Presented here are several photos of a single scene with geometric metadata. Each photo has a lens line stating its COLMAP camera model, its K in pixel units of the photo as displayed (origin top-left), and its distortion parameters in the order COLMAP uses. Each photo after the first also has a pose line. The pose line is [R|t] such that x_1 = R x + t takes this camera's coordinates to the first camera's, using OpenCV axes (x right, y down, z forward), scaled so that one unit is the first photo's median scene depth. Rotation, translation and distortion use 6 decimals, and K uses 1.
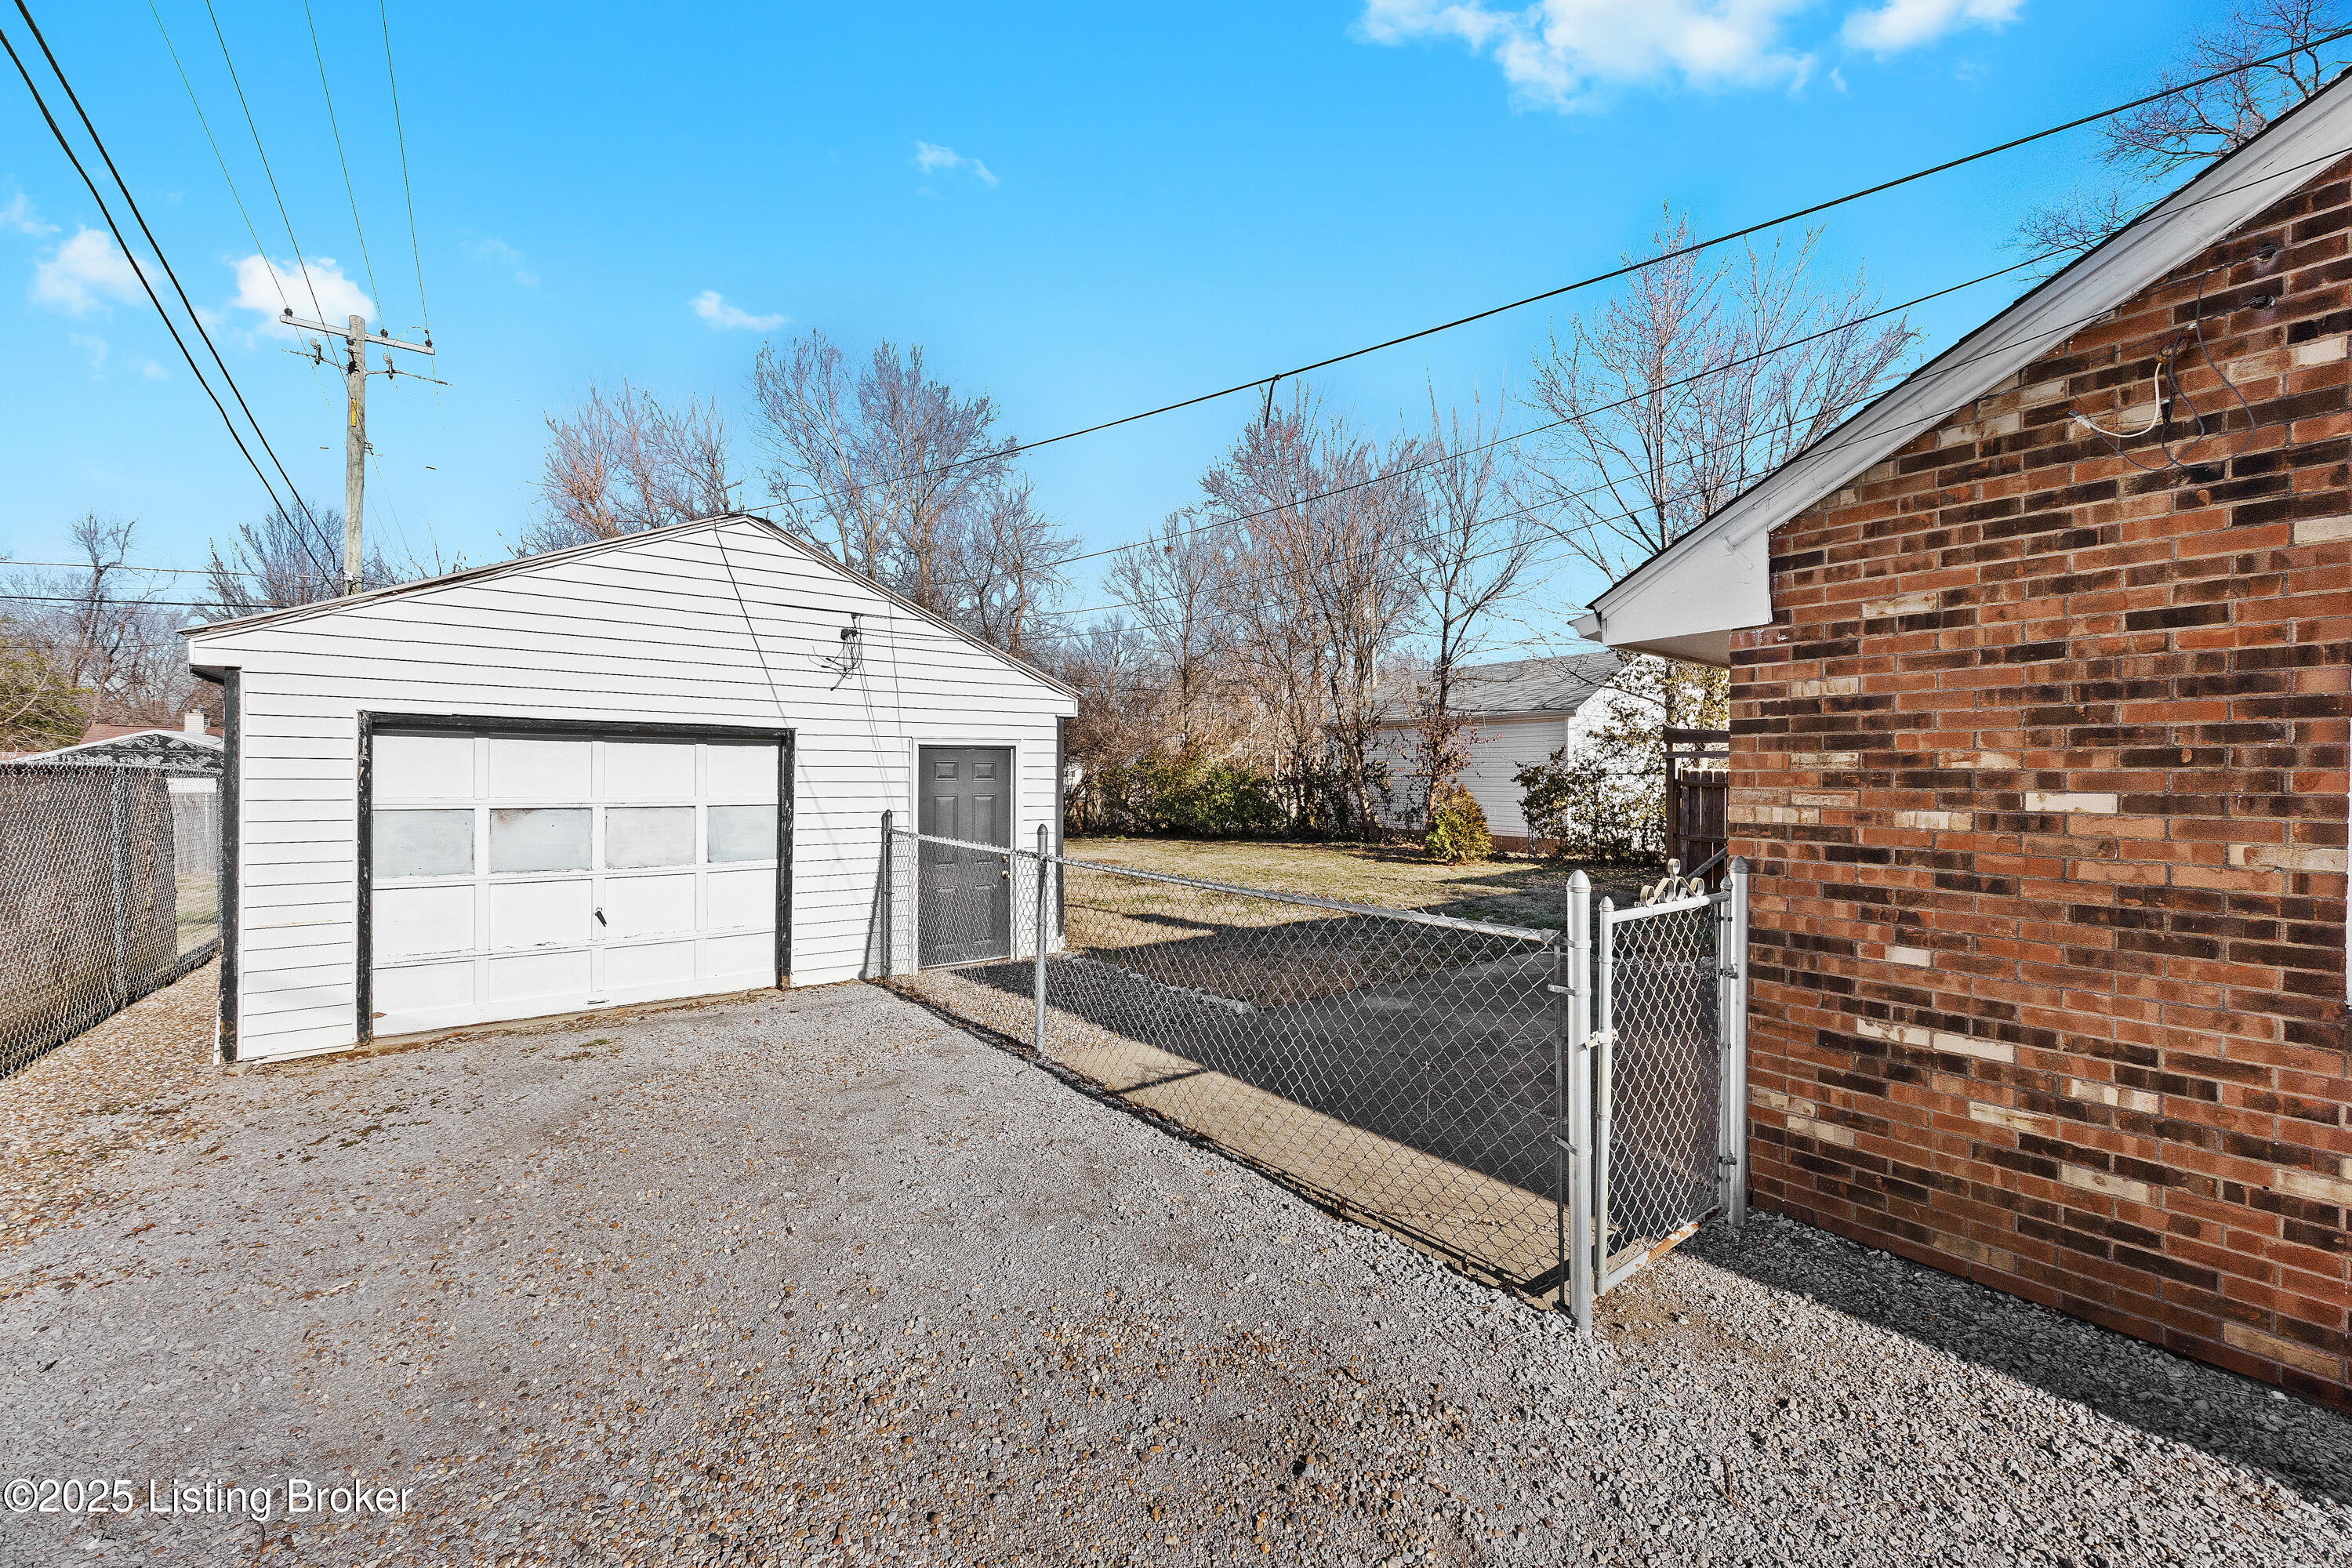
lens RADIAL K [[899.8, 0, 1184.1], [0, 899.8, 781.1], [0, 0, 1]] dist [-0.001905, 0.000286]
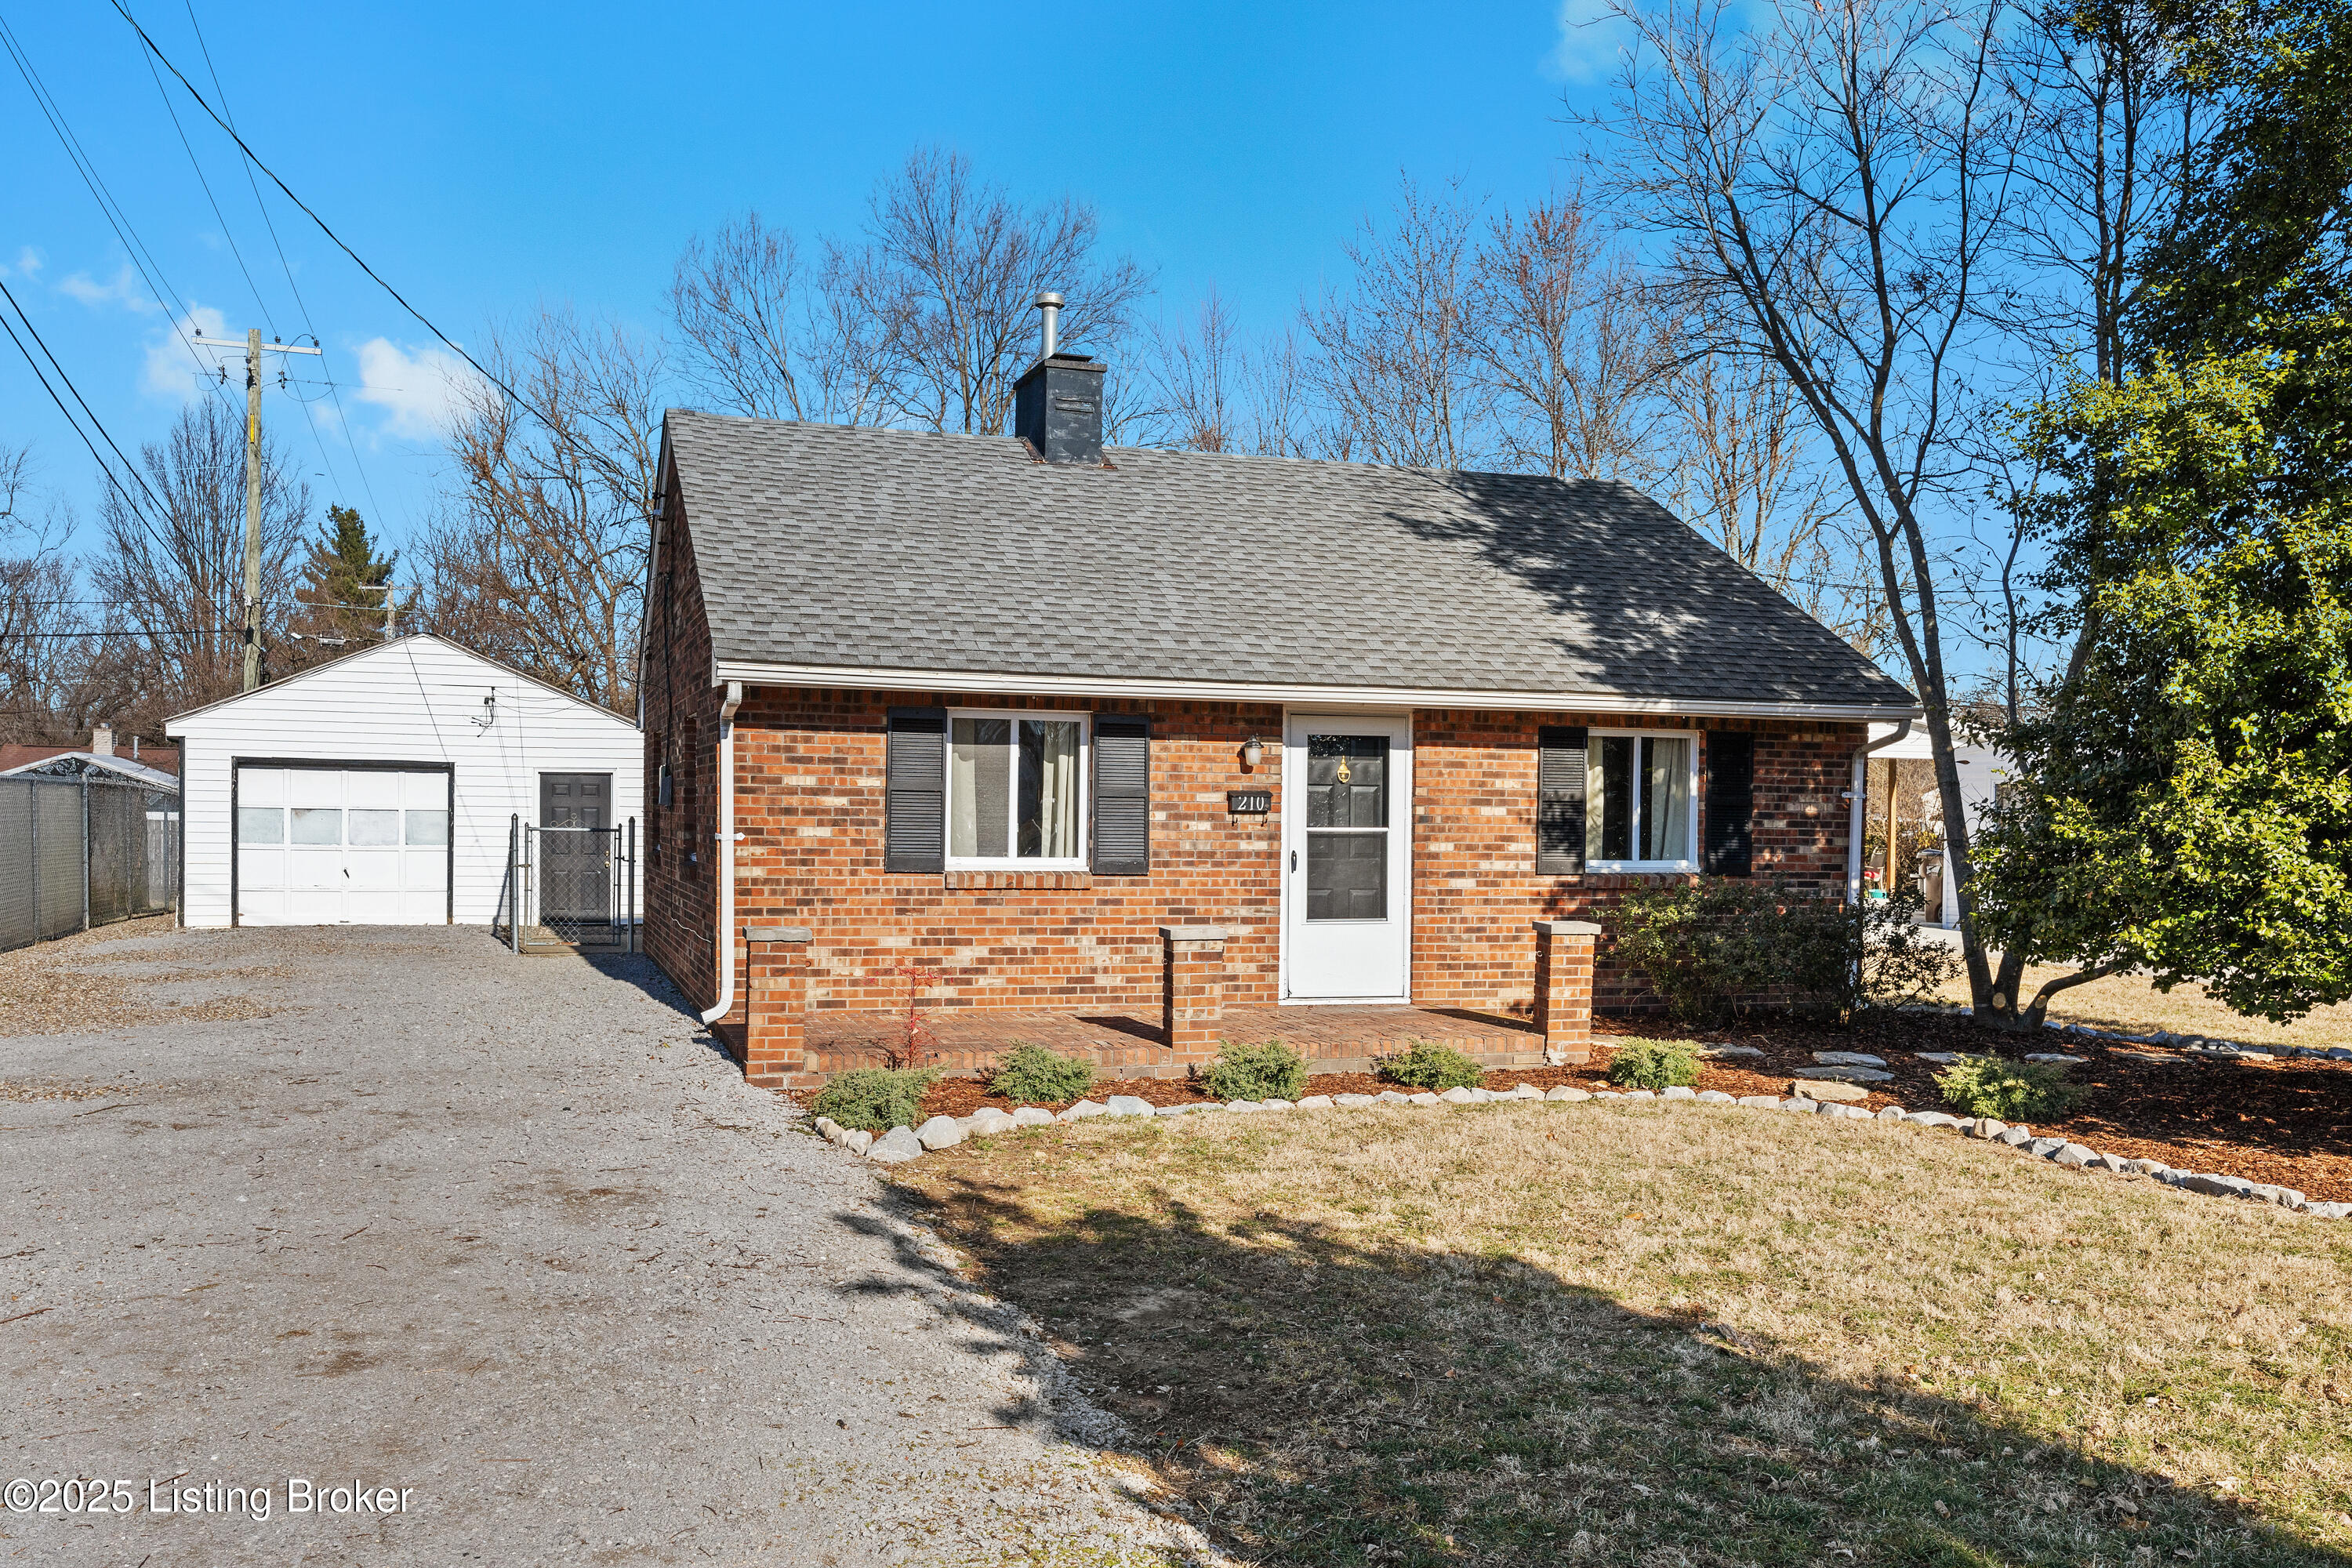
lens RADIAL K [[2086.7, 0, 1193.2], [0, 2086.7, 893.9], [0, 0, 1]] dist [0.004403, 0.002447]
pose [[0.943084, 0.017858, -0.332075, 0.795208], [-0.009730, 0.999611, 0.026124, 0.025506], [0.332412, -0.021405, 0.942891, -0.803860]]
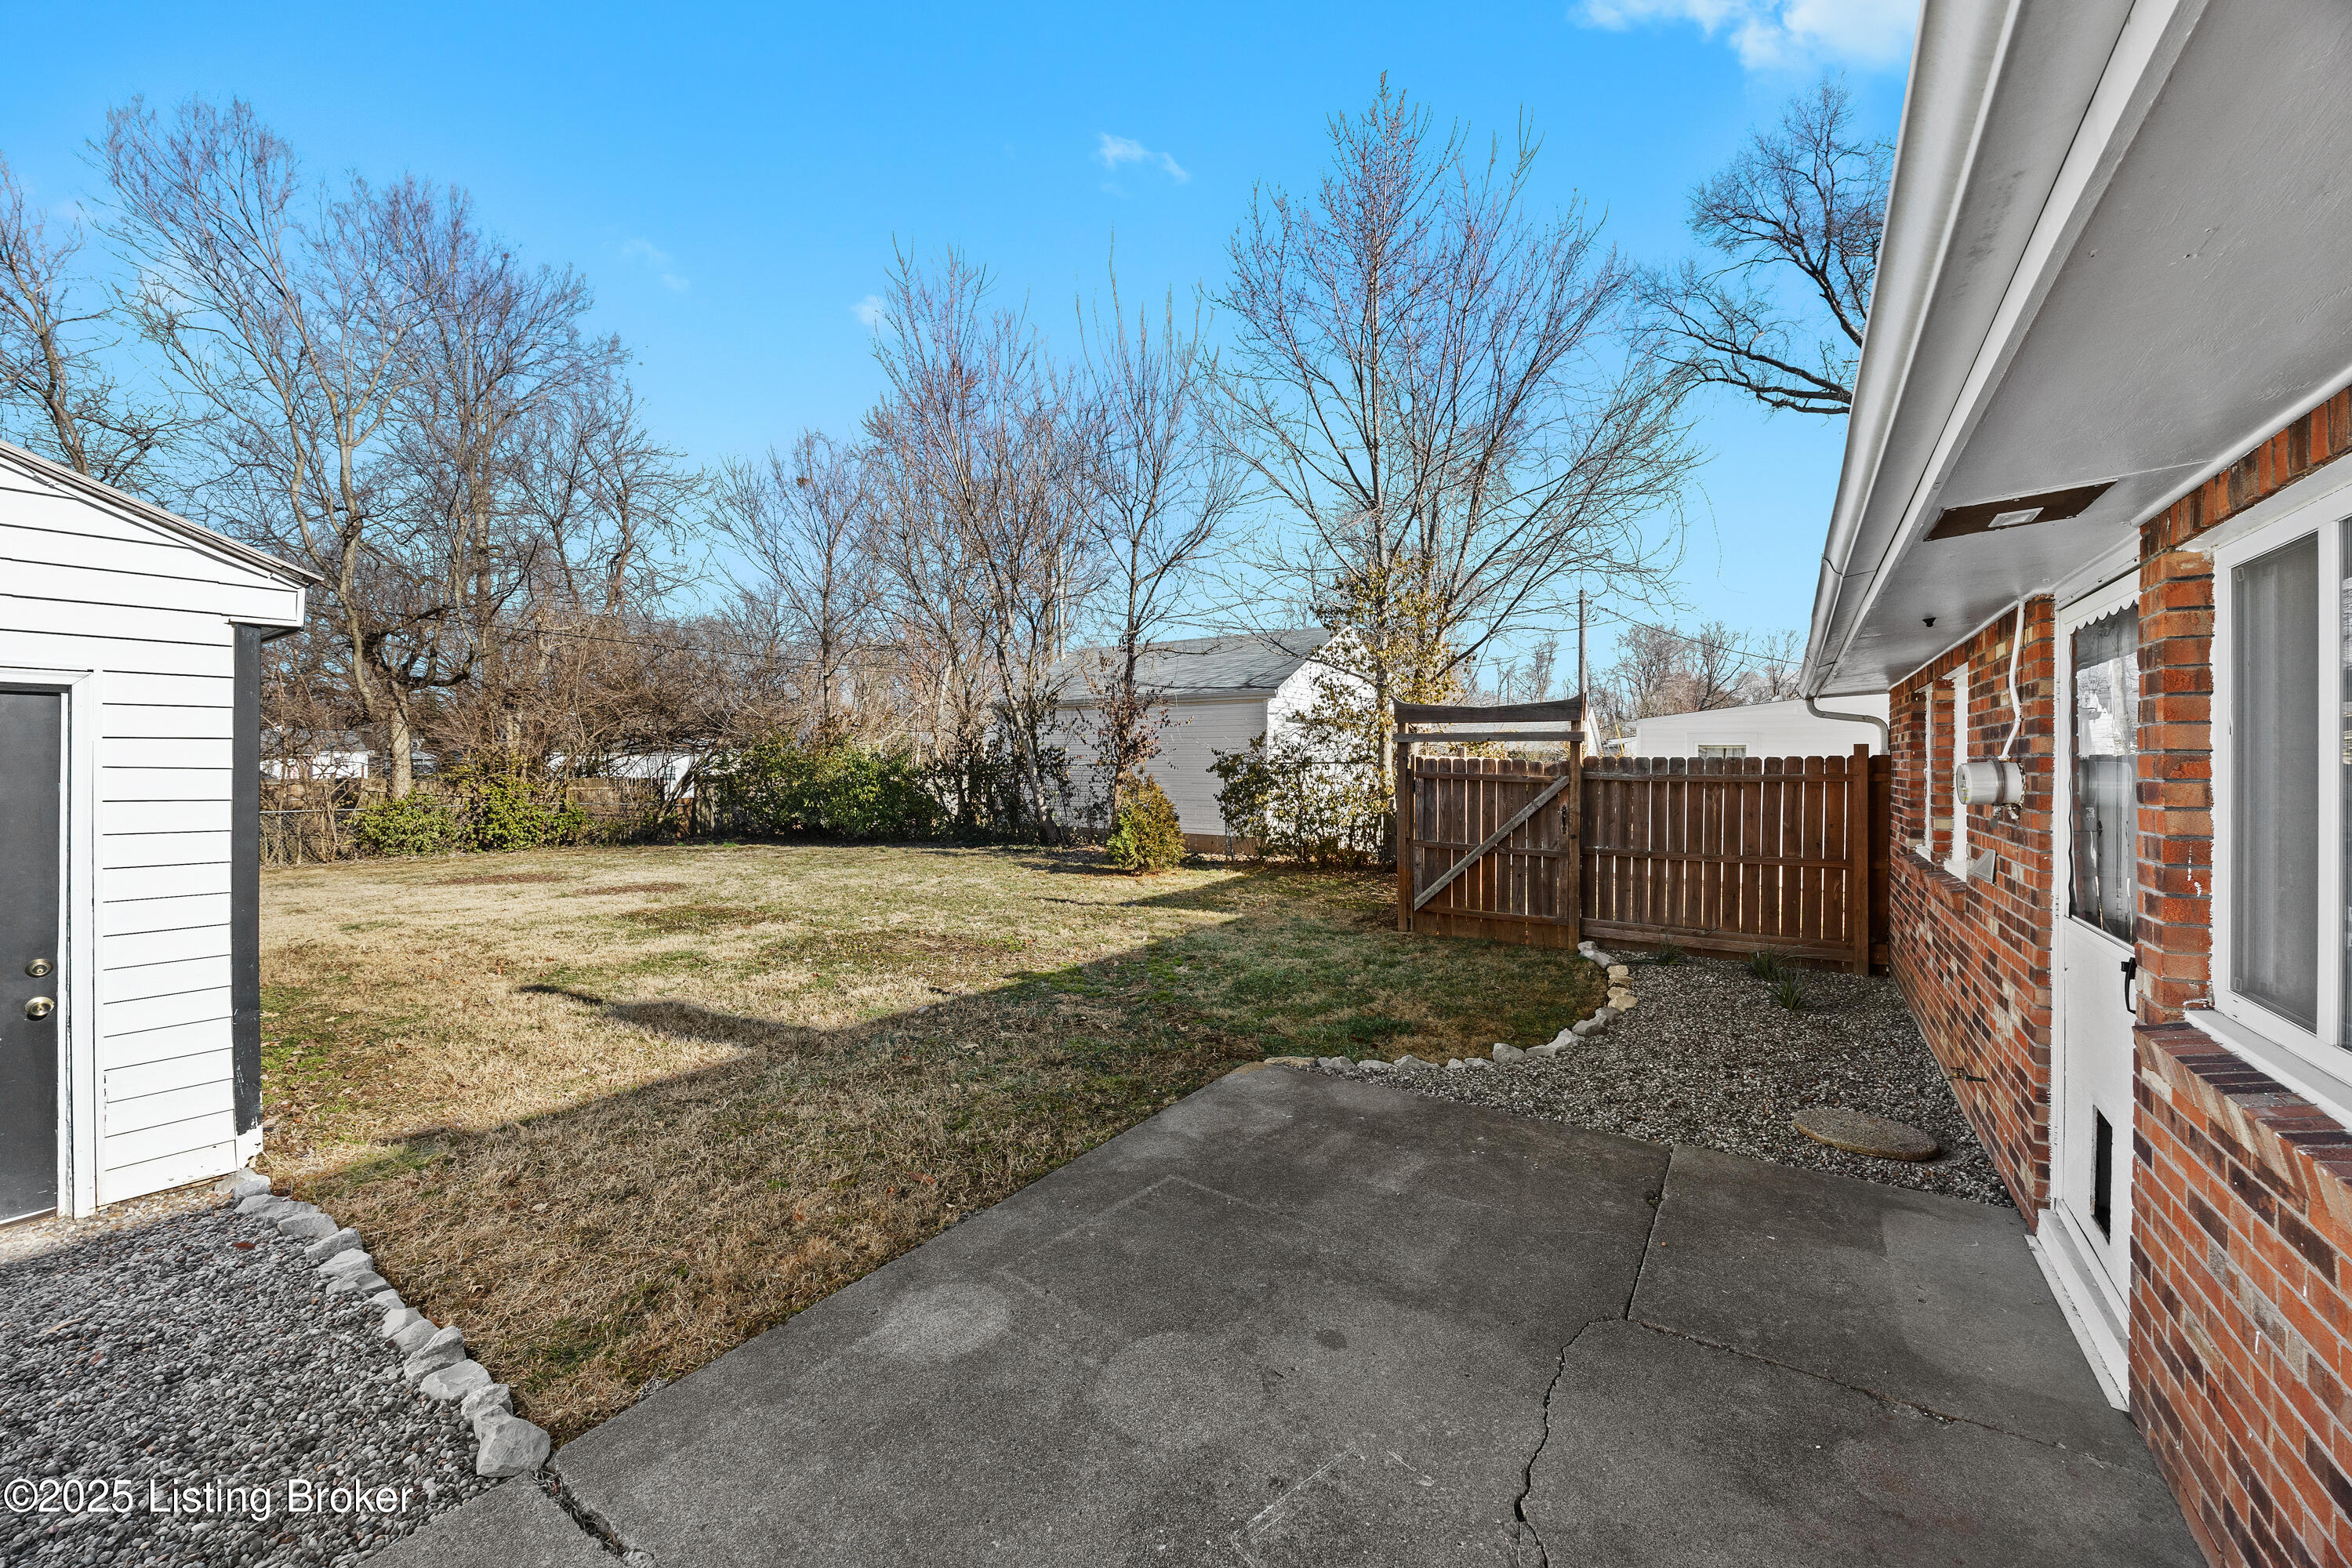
lens RADIAL K [[899.8, 0, 1174.2], [0, 899.8, 774.8], [0, 0, 1]] dist [-0.001905, 0.000286]
pose [[0.949598, -0.001355, 0.313467, 0.071102], [0.000128, 0.999992, 0.003937, -0.000079], [-0.313470, -0.003699, 0.949591, 0.211328]]
